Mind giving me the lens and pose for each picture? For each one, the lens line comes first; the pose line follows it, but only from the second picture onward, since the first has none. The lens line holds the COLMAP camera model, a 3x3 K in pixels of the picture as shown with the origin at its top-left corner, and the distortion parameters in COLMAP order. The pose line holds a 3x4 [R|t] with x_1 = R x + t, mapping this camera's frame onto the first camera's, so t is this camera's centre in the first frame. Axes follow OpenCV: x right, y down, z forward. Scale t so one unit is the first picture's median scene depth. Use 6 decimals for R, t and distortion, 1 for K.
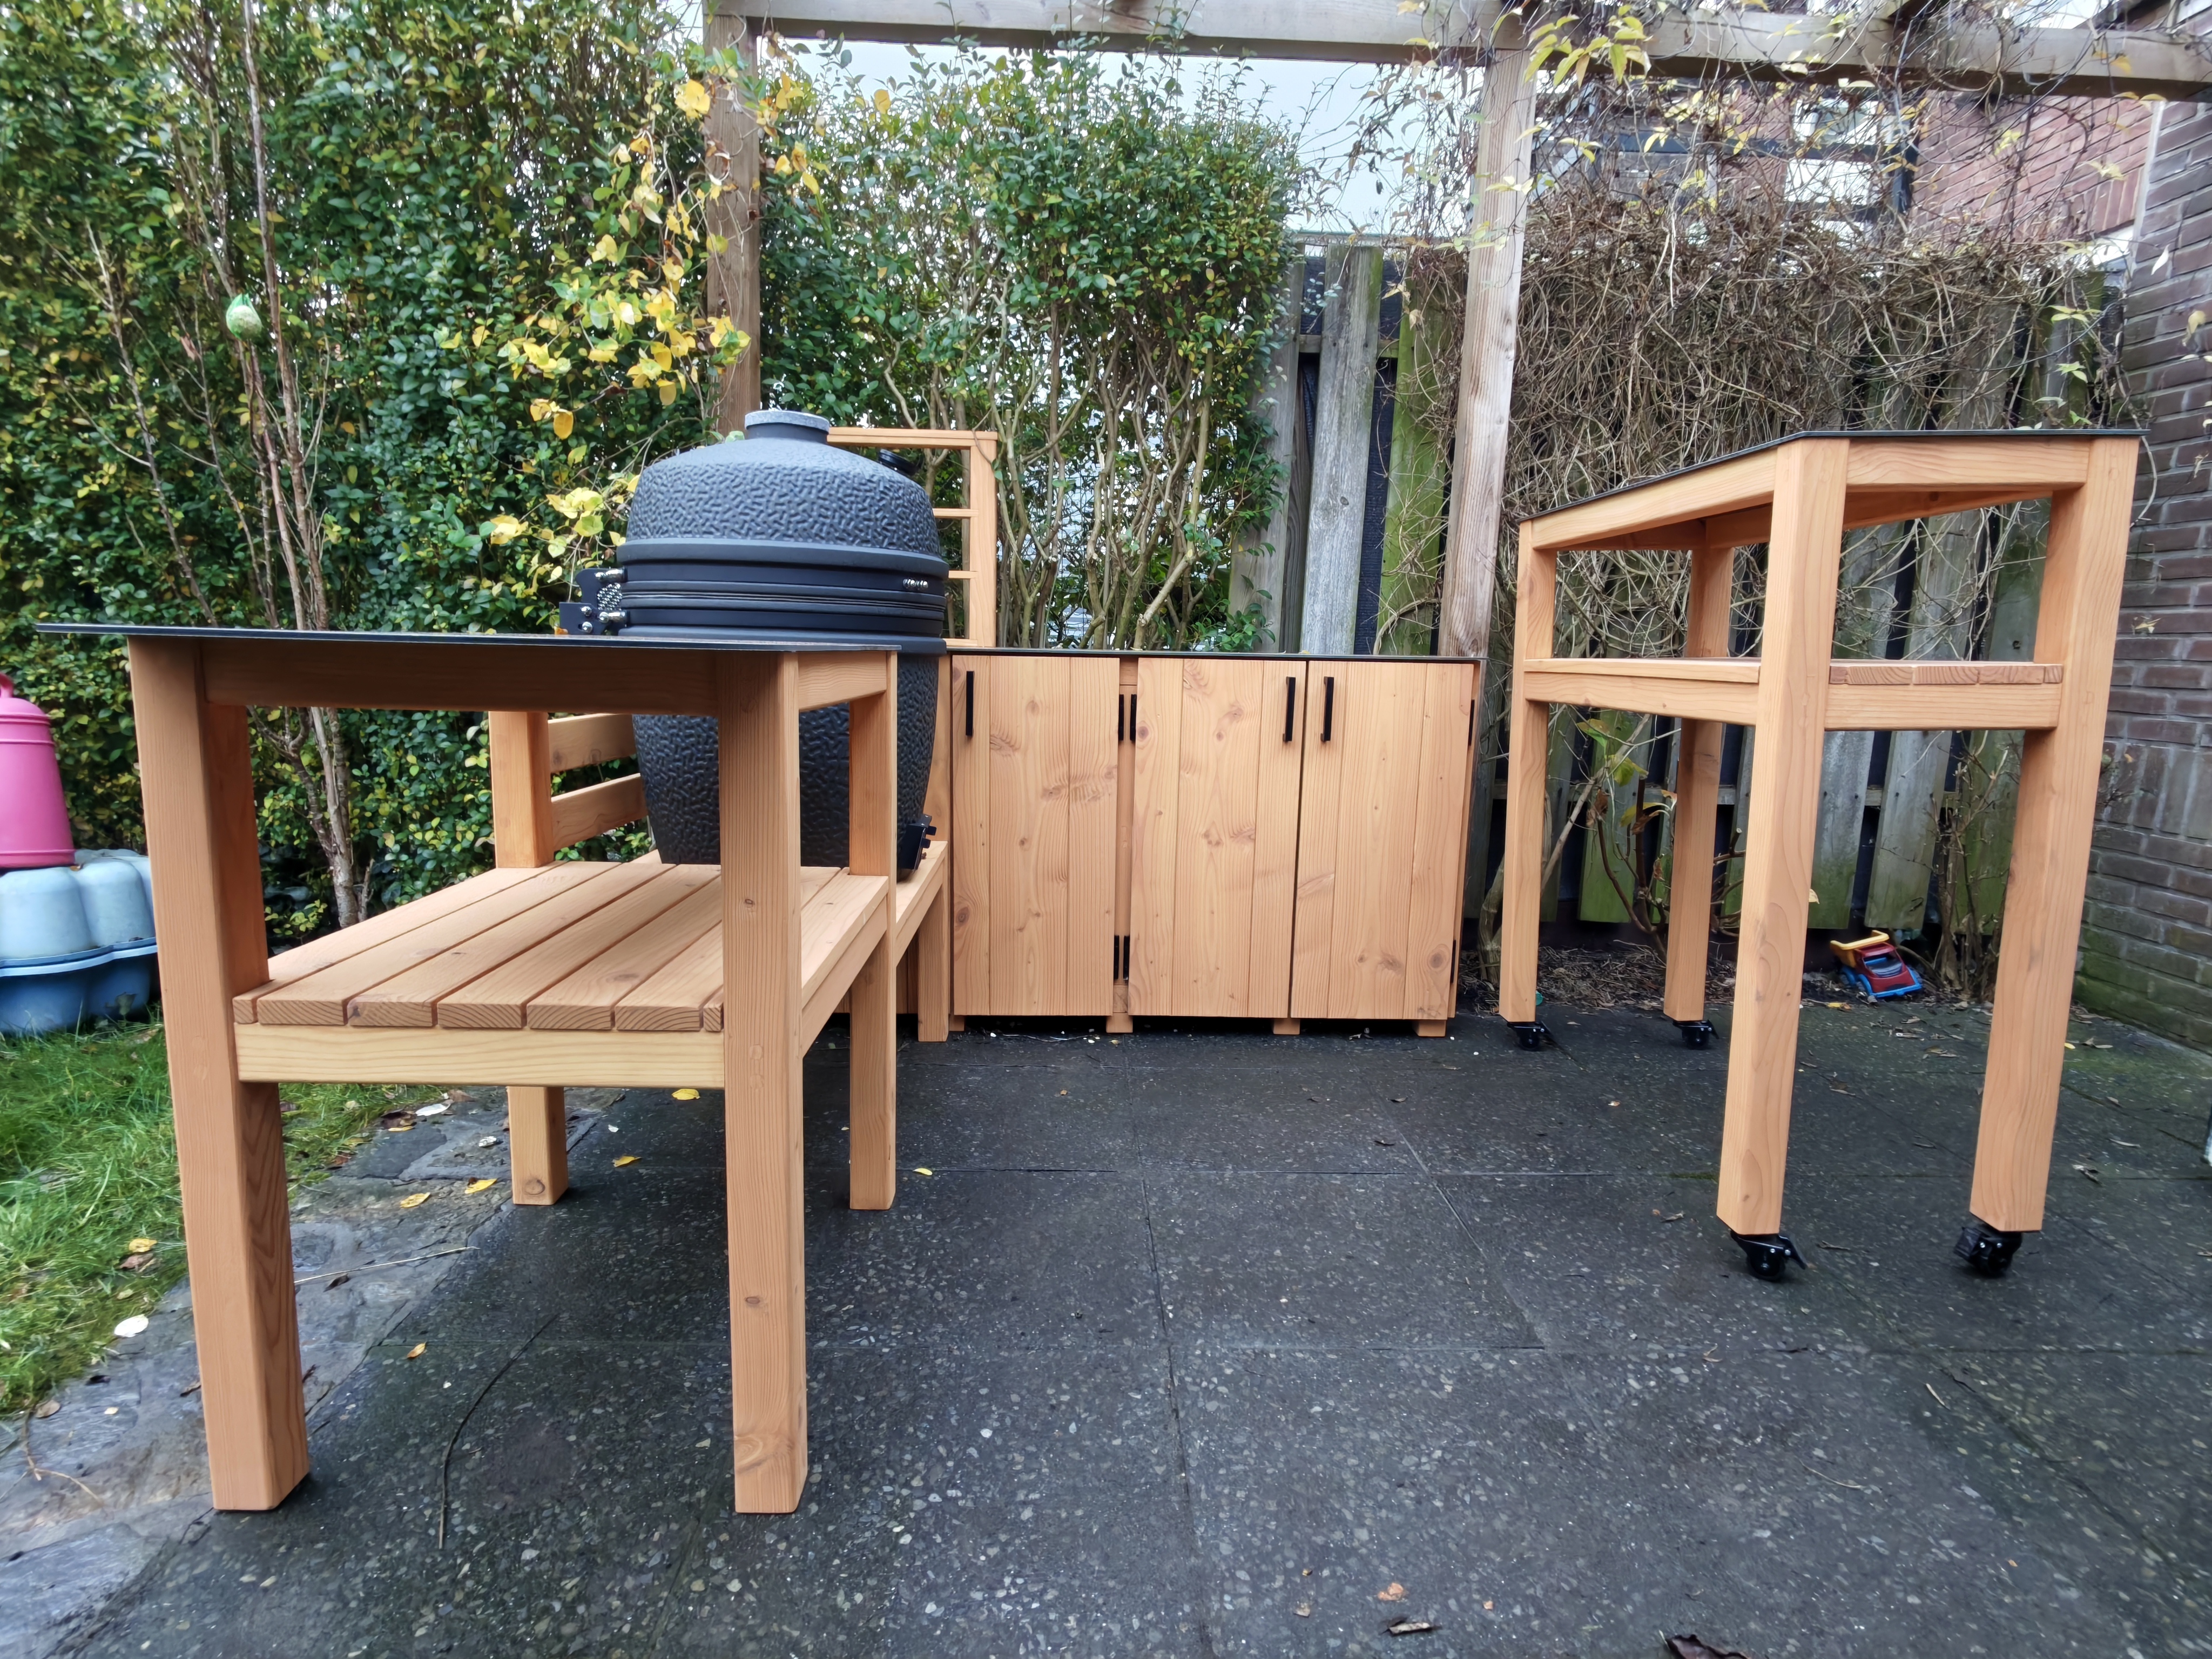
lens RADIAL K [[1154.4, 0, 1098.1], [0, 1154.4, 821.6], [0, 0, 1]] dist [0.002009, -0.001730]
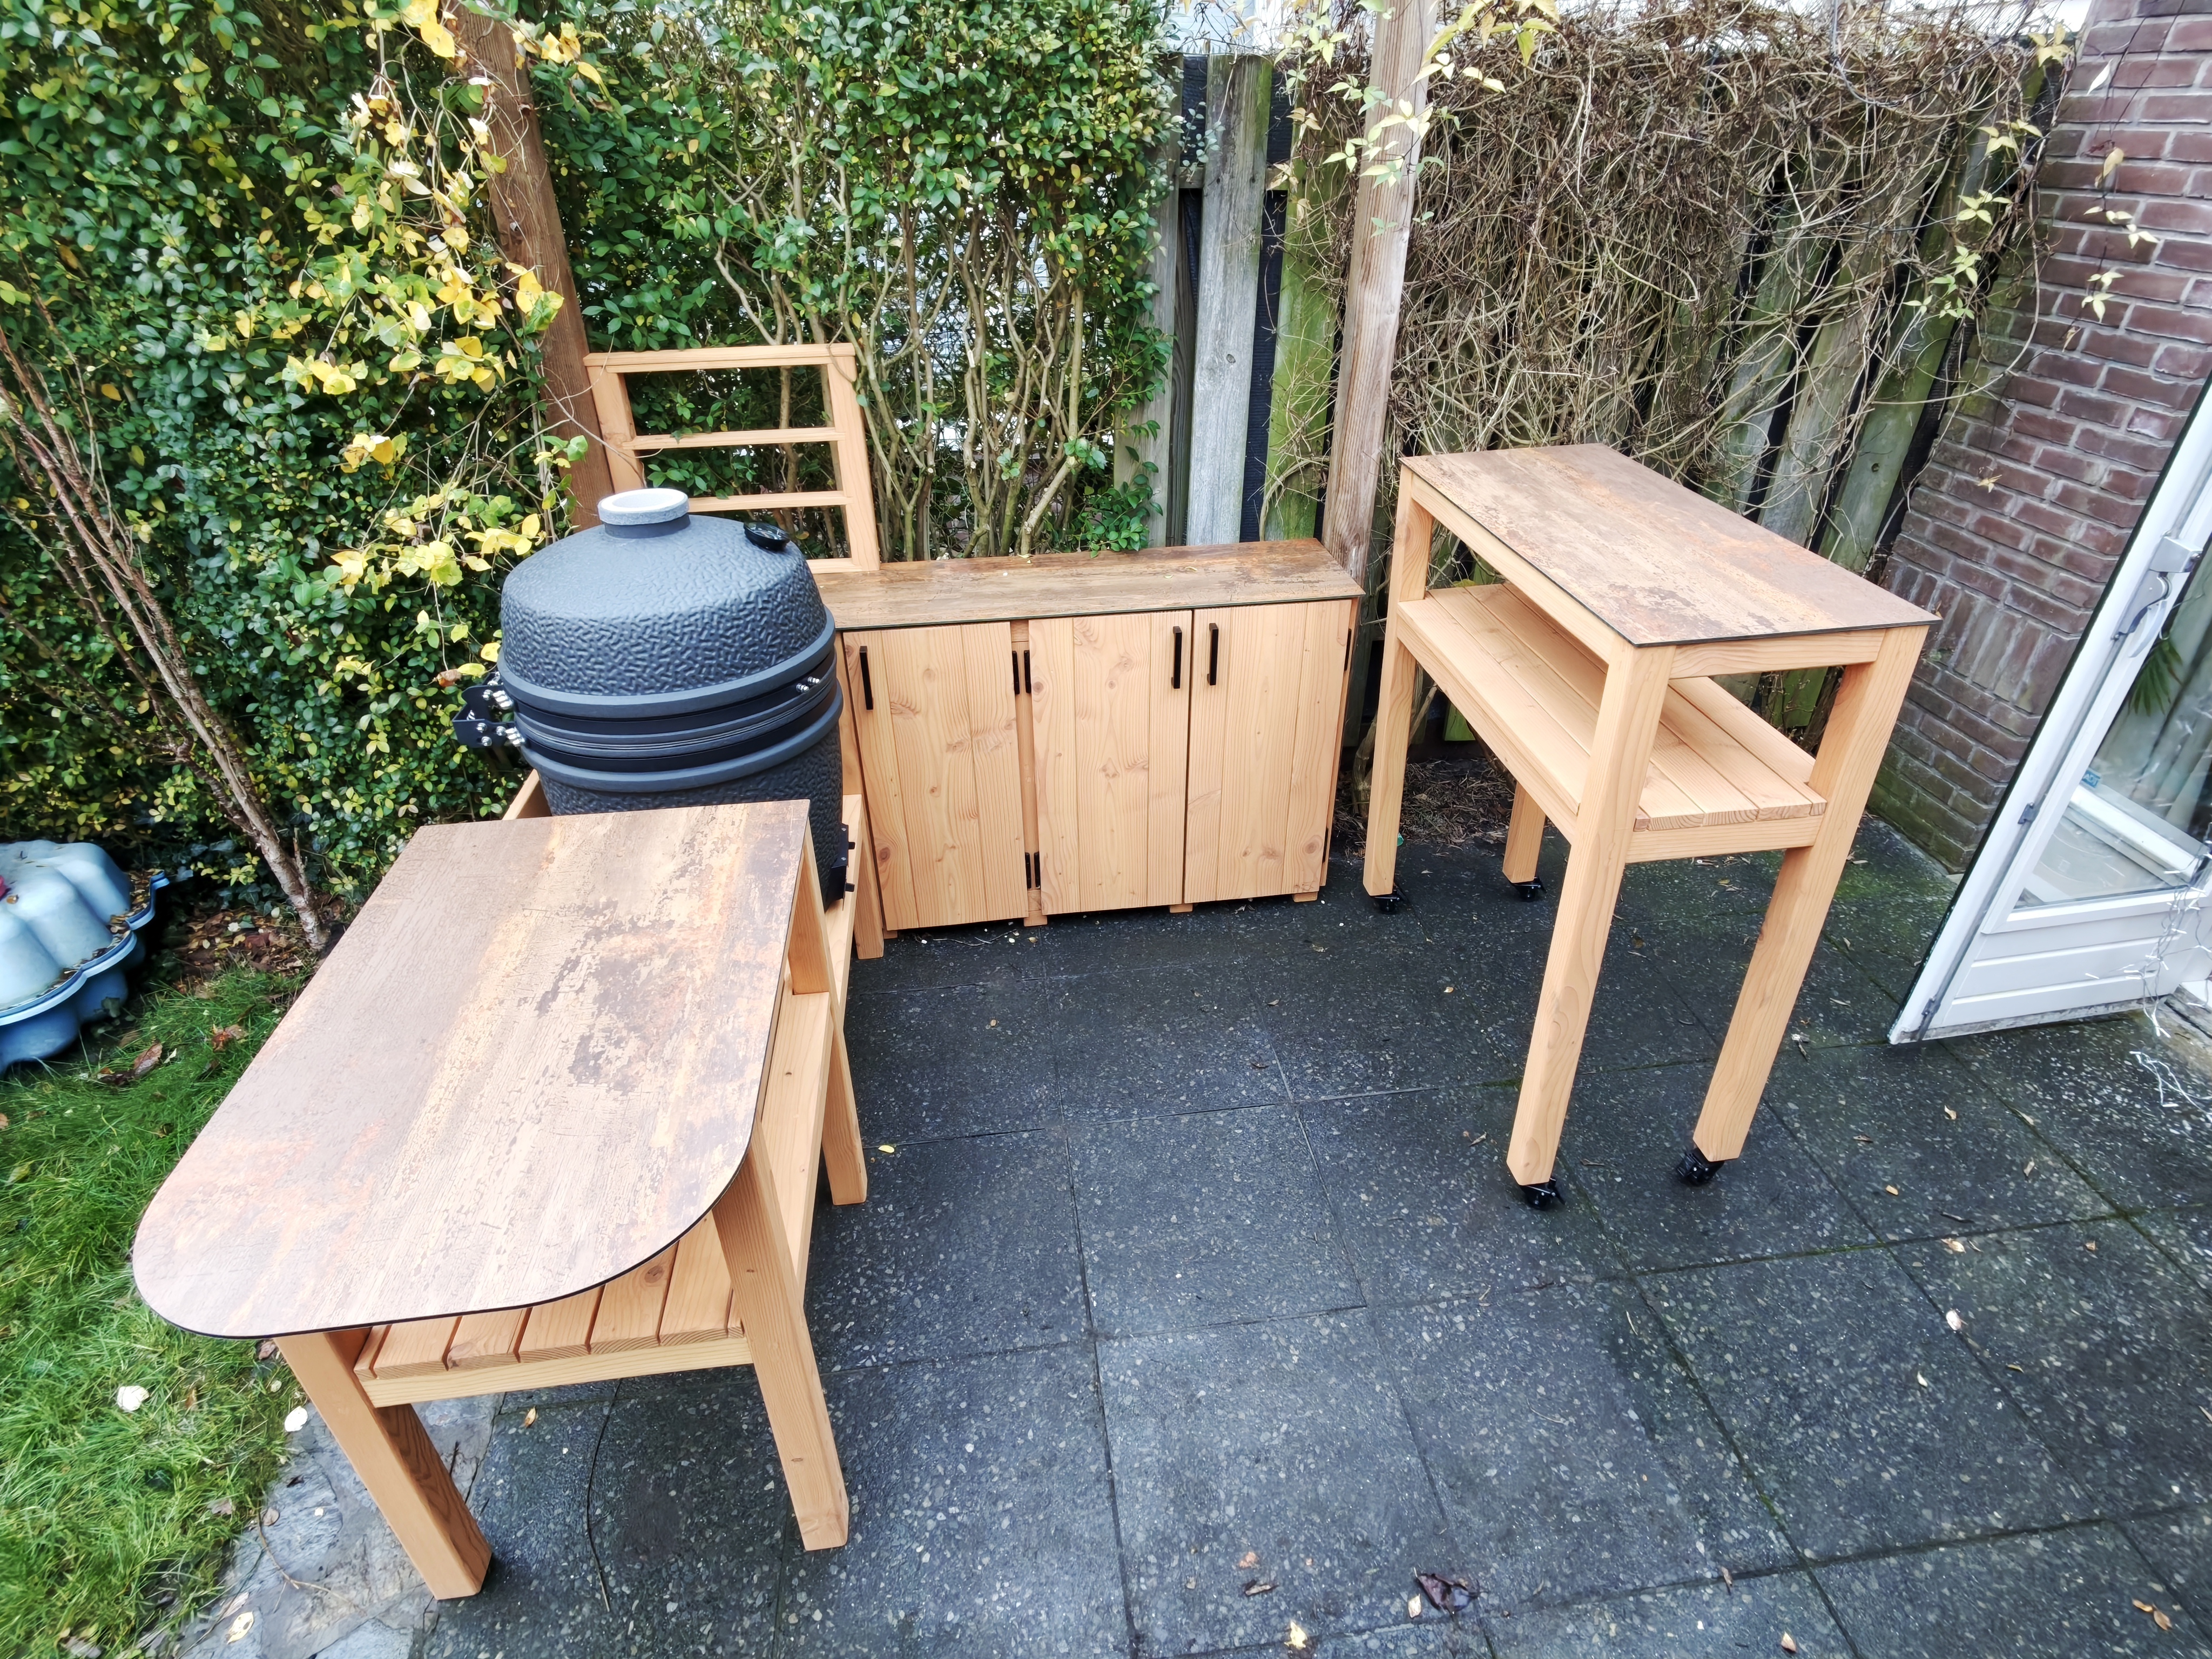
lens RADIAL K [[1154.4, 0, 1098.9], [0, 1154.4, 824.2], [0, 0, 1]] dist [0.002009, -0.001730]
pose [[0.994469, -0.082725, 0.064717, 0.016587], [0.050638, 0.917453, 0.394607, -0.374914], [-0.092019, -0.389147, 0.916568, -0.005305]]
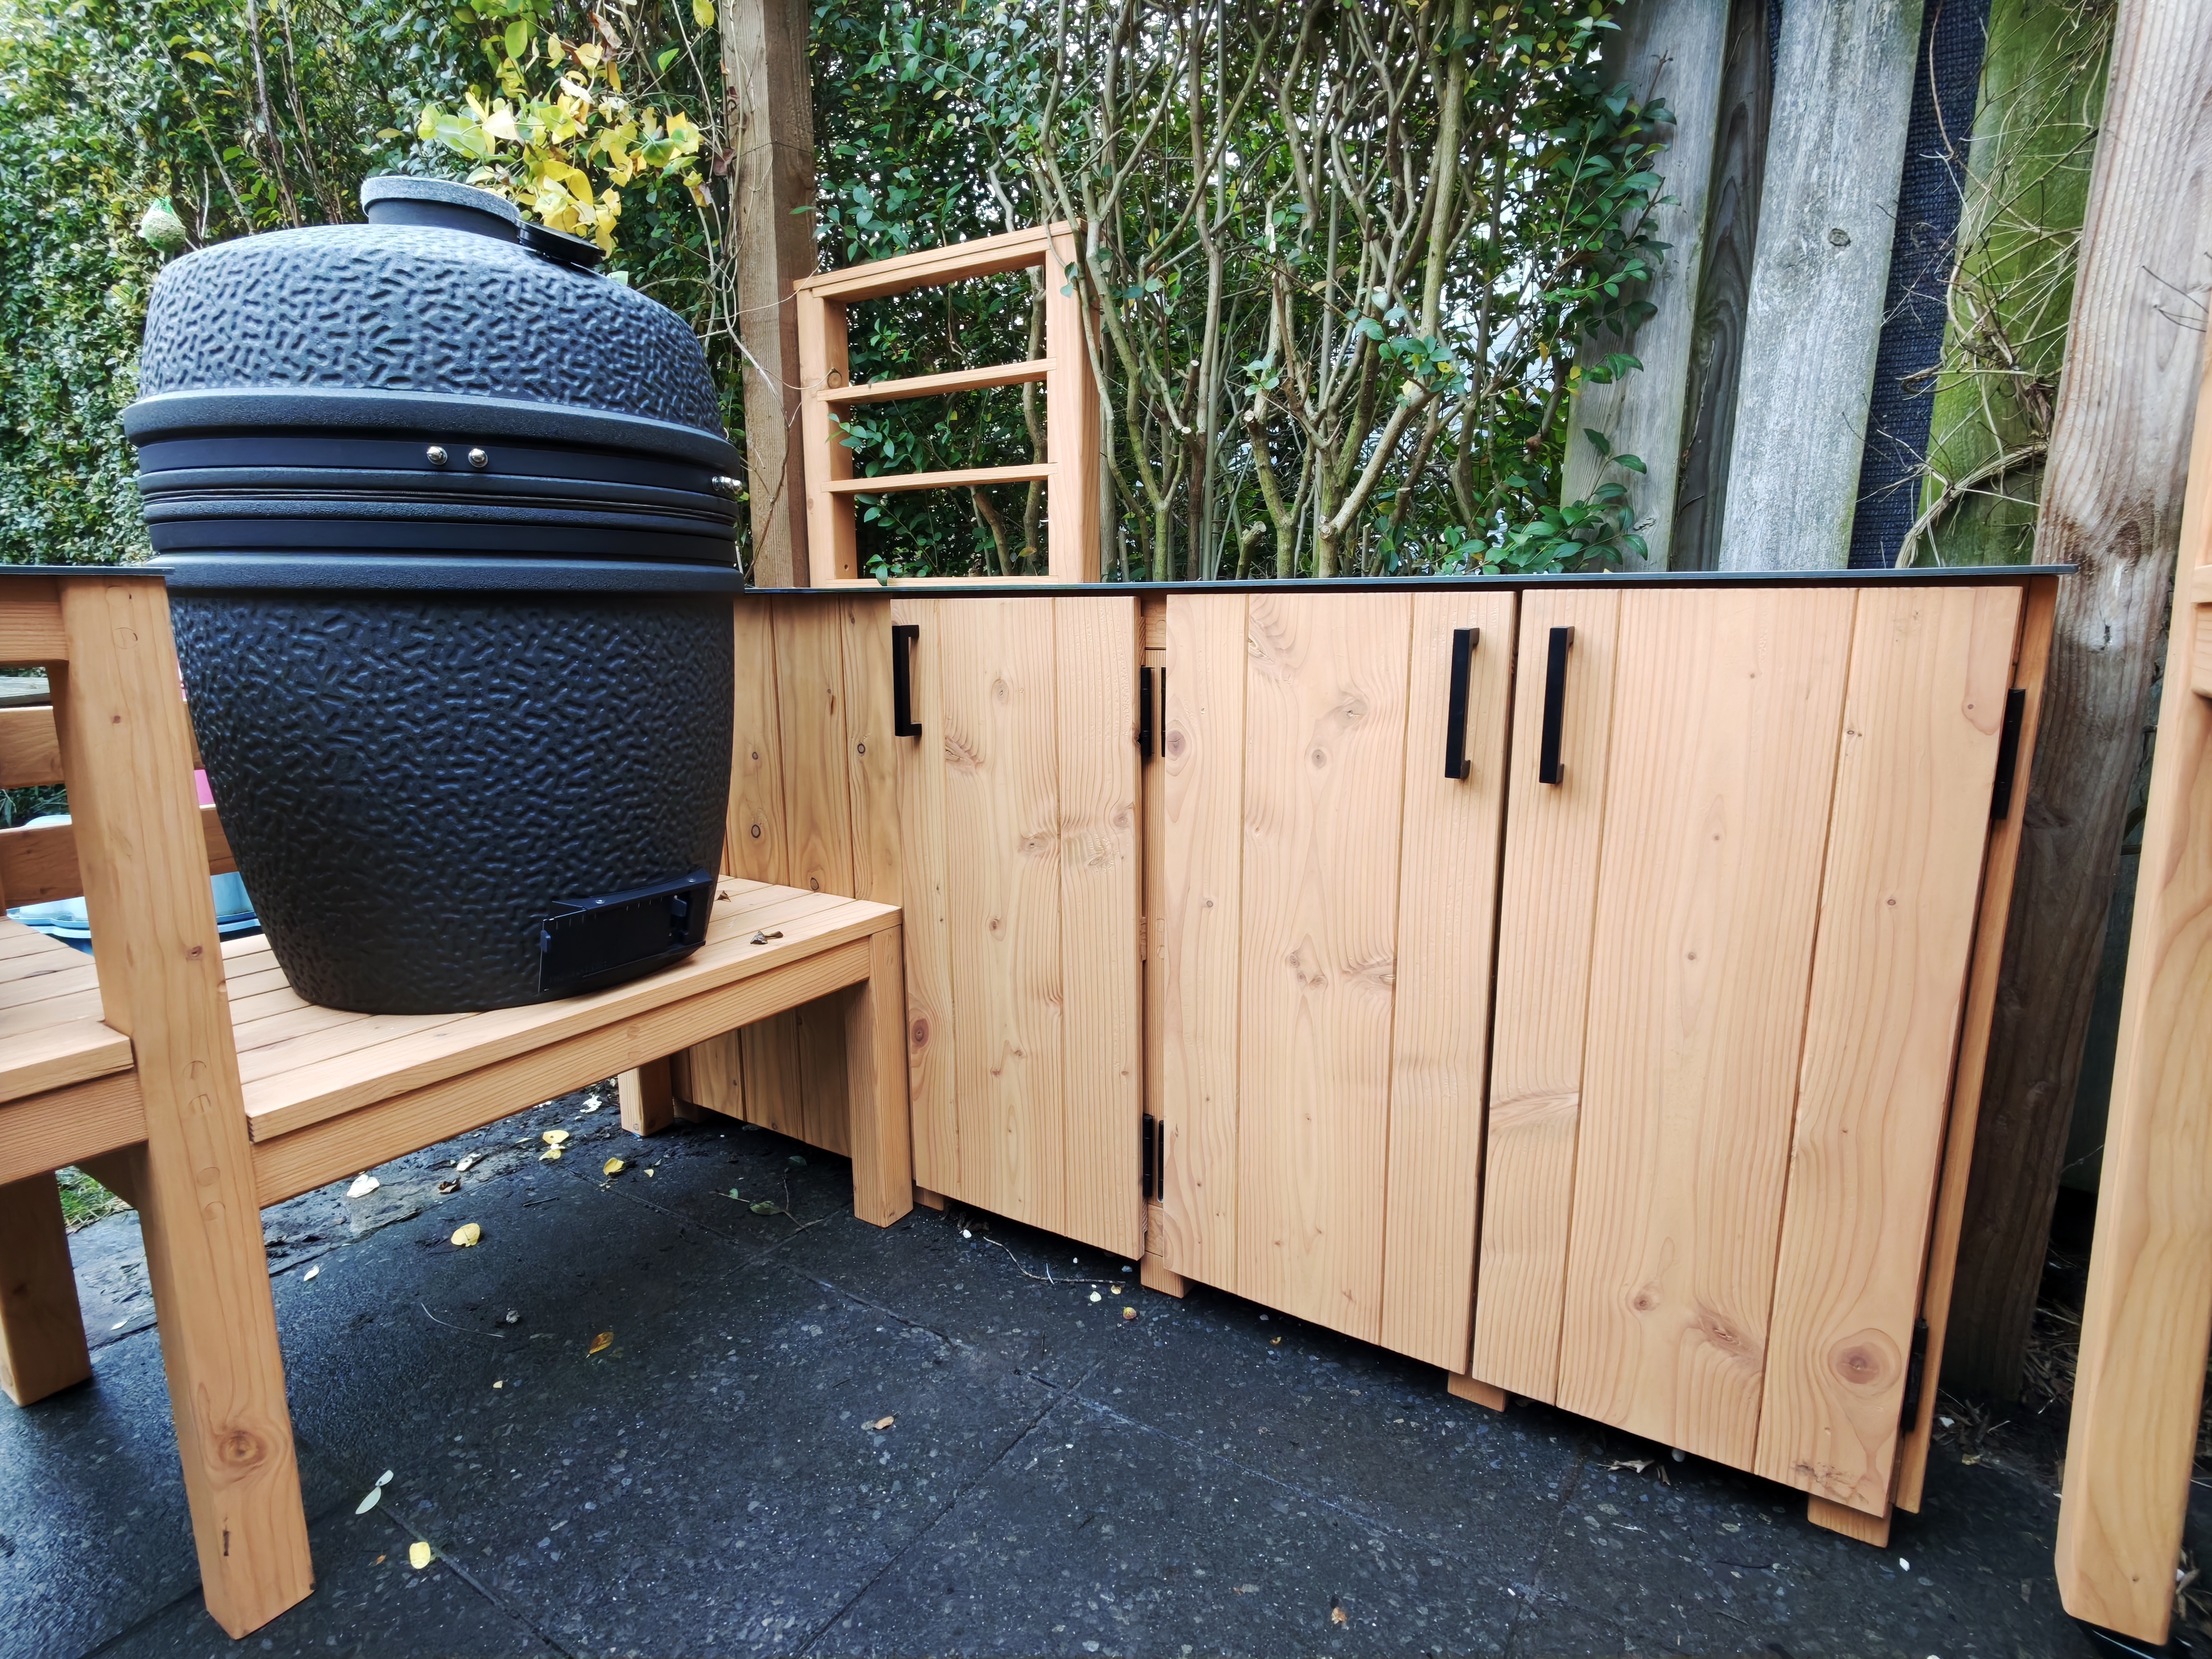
lens RADIAL K [[1154.4, 0, 1100.1], [0, 1154.4, 821.9], [0, 0, 1]] dist [0.002009, -0.001730]
pose [[0.826529, 0.080241, -0.557146, 0.298581], [-0.063811, 0.996764, 0.048892, -0.066212], [0.559266, -0.004858, 0.828974, 0.567999]]
